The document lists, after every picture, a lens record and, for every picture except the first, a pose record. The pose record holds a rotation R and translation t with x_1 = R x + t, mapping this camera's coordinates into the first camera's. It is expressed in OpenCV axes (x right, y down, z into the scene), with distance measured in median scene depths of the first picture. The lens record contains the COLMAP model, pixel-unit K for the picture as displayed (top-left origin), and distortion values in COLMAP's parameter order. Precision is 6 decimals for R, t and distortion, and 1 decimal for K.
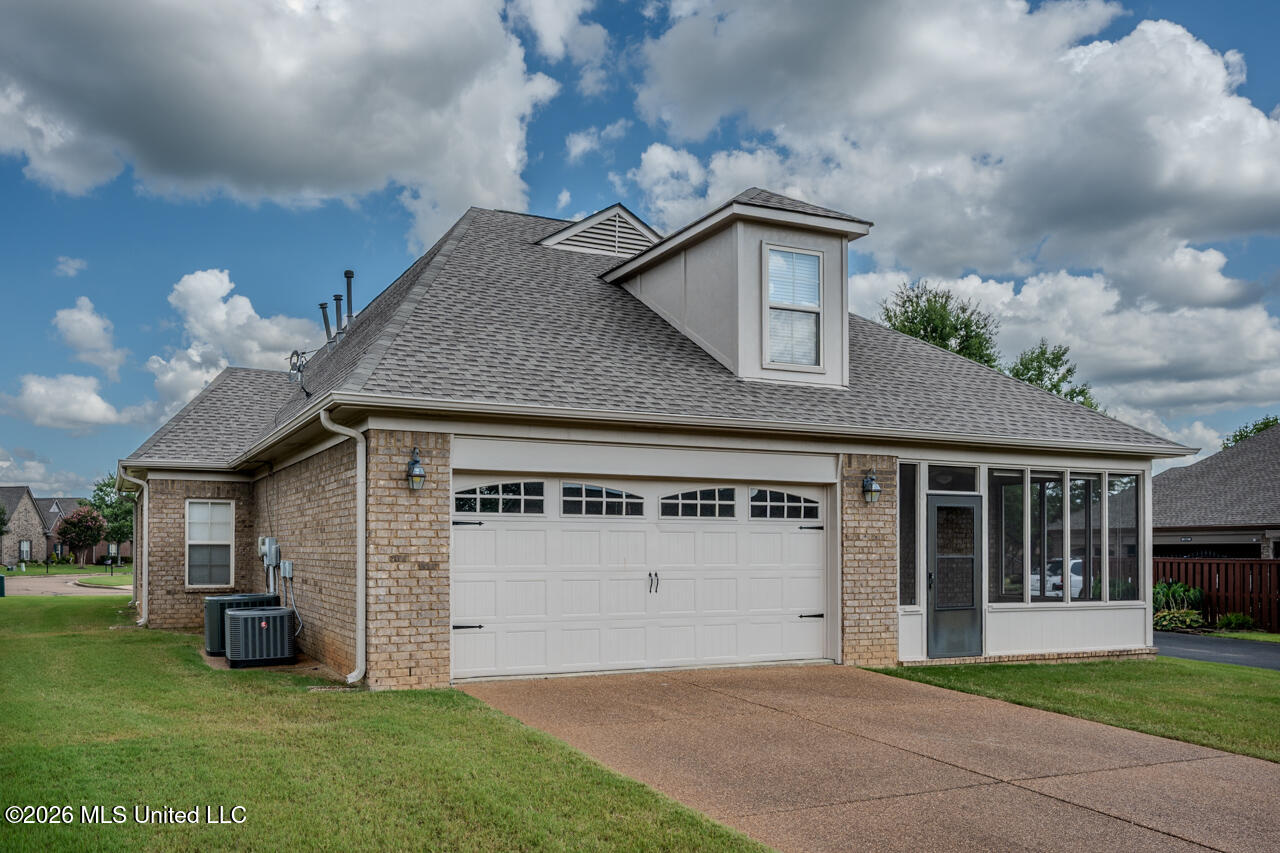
lens RADIAL K [[847.5, 0, 640.6], [0, 847.5, 415.0], [0, 0, 1]] dist [0.001743, -0.007865]
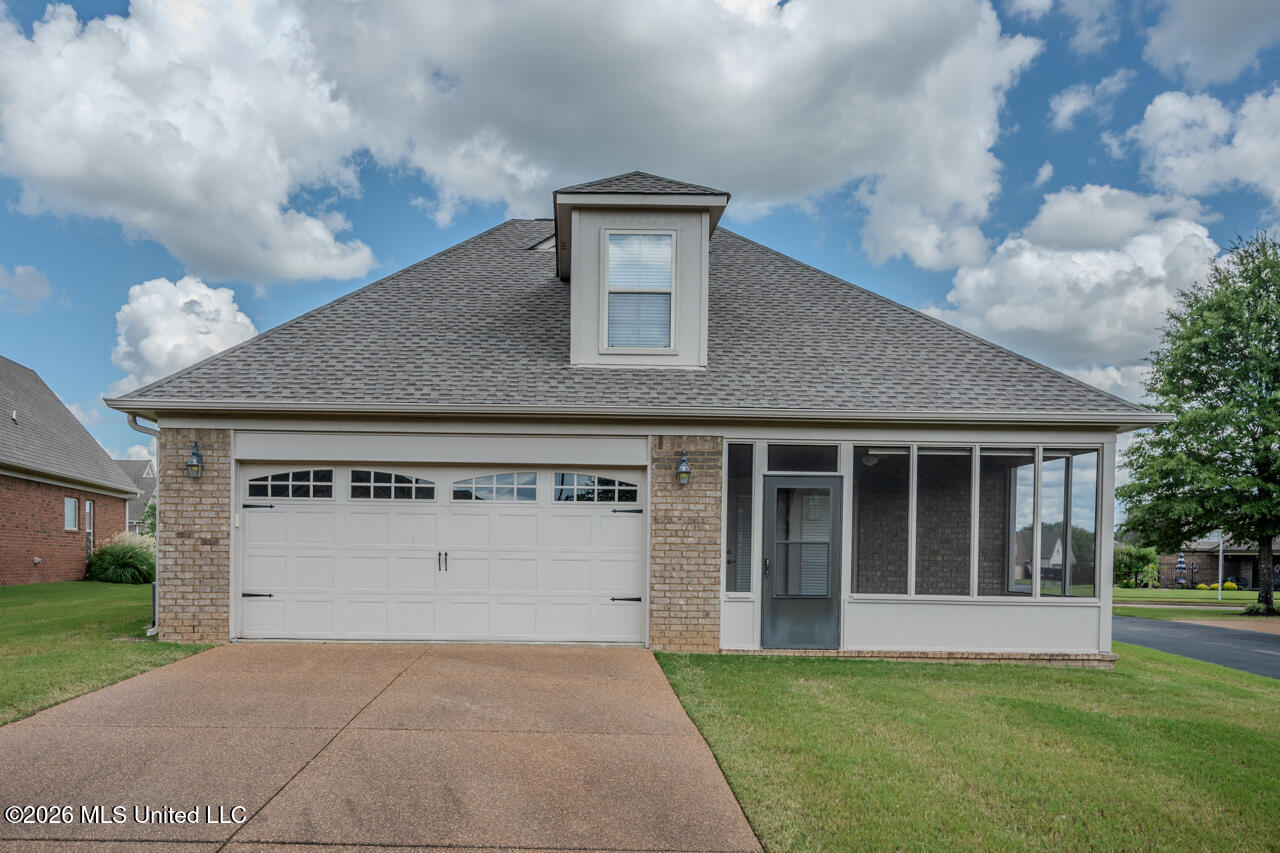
lens RADIAL K [[775.5, 0, 642.6], [0, 775.5, 437.6], [0, 0, 1]] dist [-0.002379, -0.005092]
pose [[0.937009, -0.035118, -0.347536, 0.547009], [0.045004, 0.998778, 0.020411, 0.029796], [0.346395, -0.034766, 0.937444, 0.157216]]
